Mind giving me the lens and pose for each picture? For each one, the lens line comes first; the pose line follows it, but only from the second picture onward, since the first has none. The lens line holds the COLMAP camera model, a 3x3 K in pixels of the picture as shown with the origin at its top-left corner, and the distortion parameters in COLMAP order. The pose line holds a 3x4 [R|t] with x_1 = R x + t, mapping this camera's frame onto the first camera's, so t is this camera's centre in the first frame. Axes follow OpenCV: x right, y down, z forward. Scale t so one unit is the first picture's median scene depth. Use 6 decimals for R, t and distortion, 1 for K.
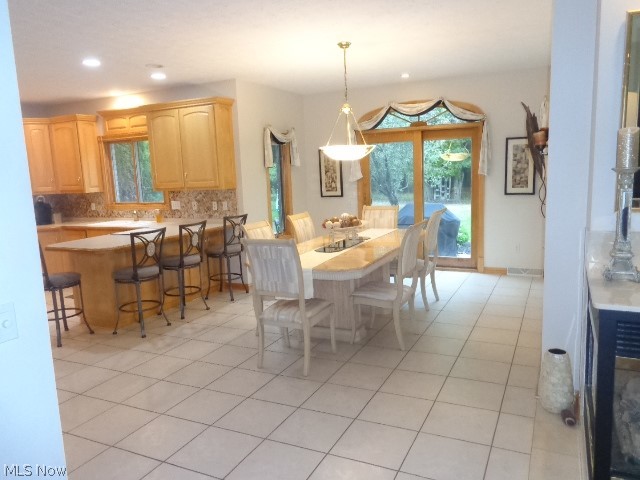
lens RADIAL K [[481.5, 0, 321.3], [0, 481.5, 238.4], [0, 0, 1]] dist [-0.003139, 0.003517]
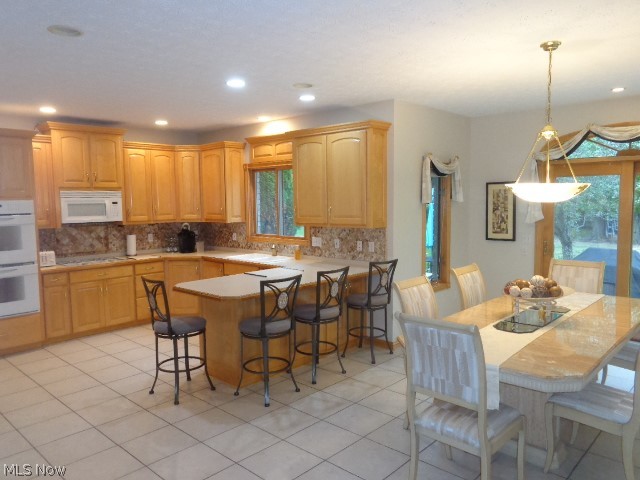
lens RADIAL K [[481.5, 0, 321.3], [0, 481.5, 238.4], [0, 0, 1]] dist [-0.003139, 0.003517]
pose [[0.957040, 0.054648, -0.284760, -0.046858], [-0.069770, 0.996626, -0.043227, -0.042703], [0.281437, 0.061238, 0.957624, 0.170847]]
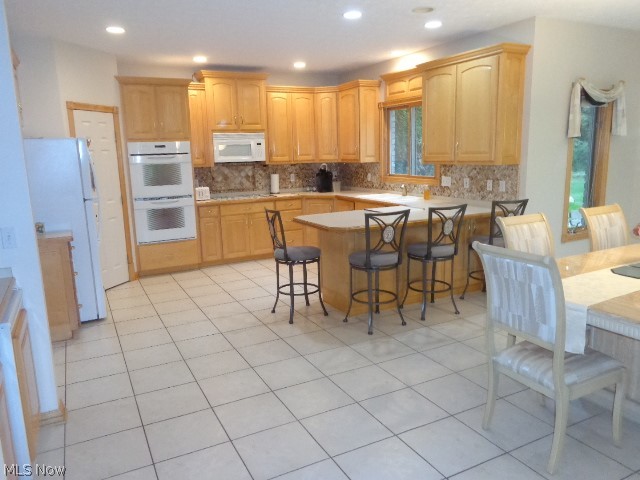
lens RADIAL K [[482.7, 0, 320.0], [0, 482.7, 240.0], [0, 0, 1]] dist [-0.003086, 0.003641]
pose [[0.804507, 0.130534, -0.579422, 0.031789], [-0.093861, 0.991233, 0.092987, -0.027723], [0.586481, -0.020423, 0.809706, 0.197828]]
